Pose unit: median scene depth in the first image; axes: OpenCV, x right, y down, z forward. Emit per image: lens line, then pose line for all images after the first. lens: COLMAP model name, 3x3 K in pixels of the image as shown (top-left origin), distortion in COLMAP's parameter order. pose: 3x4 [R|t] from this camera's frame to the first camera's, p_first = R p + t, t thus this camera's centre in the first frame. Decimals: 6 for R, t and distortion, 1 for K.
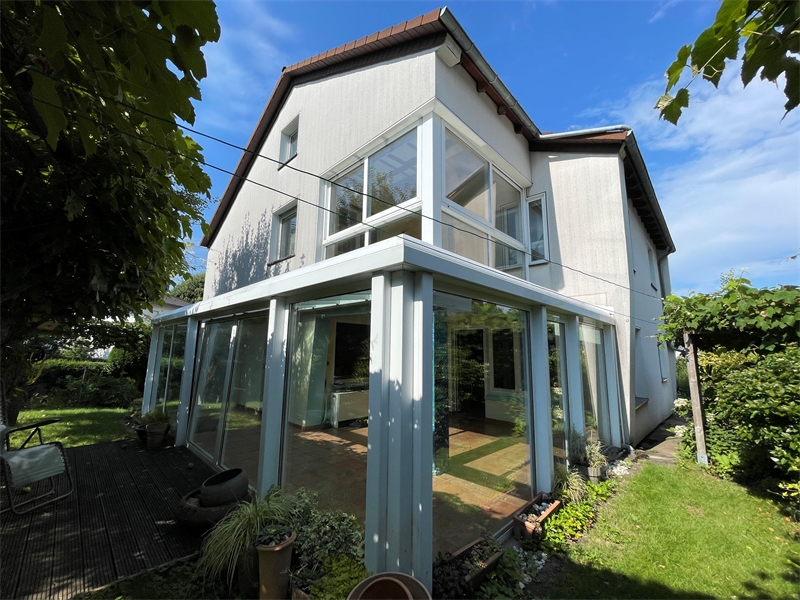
lens RADIAL K [[320.8, 0, 400.0], [0, 320.8, 300.0], [0, 0, 1]] dist [0.008496, 0.000062]
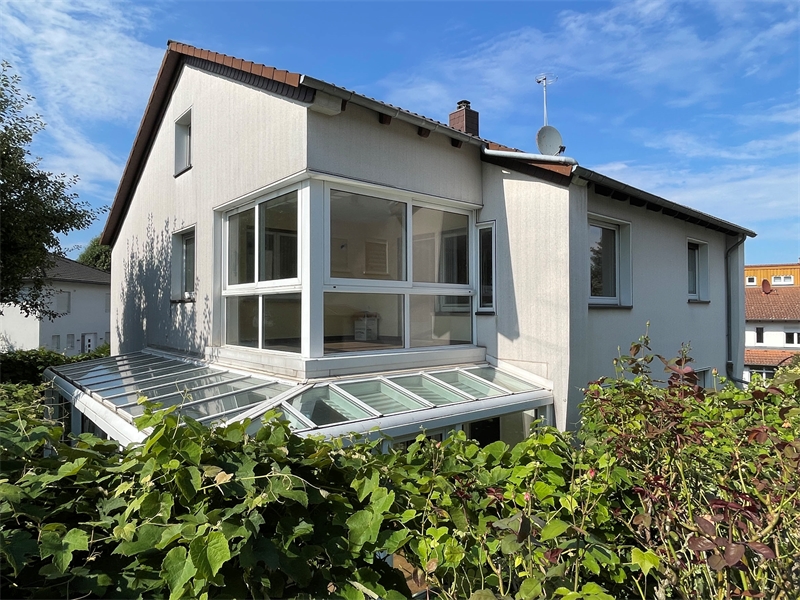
lens RADIAL K [[500.8, 0, 400.0], [0, 500.8, 300.0], [0, 0, 1]] dist [0.004471, 0.000281]
pose [[0.996748, -0.018582, -0.078412, 0.307318], [0.028558, 0.991352, 0.128087, -0.300667], [0.075353, -0.129910, 0.988658, -0.235421]]
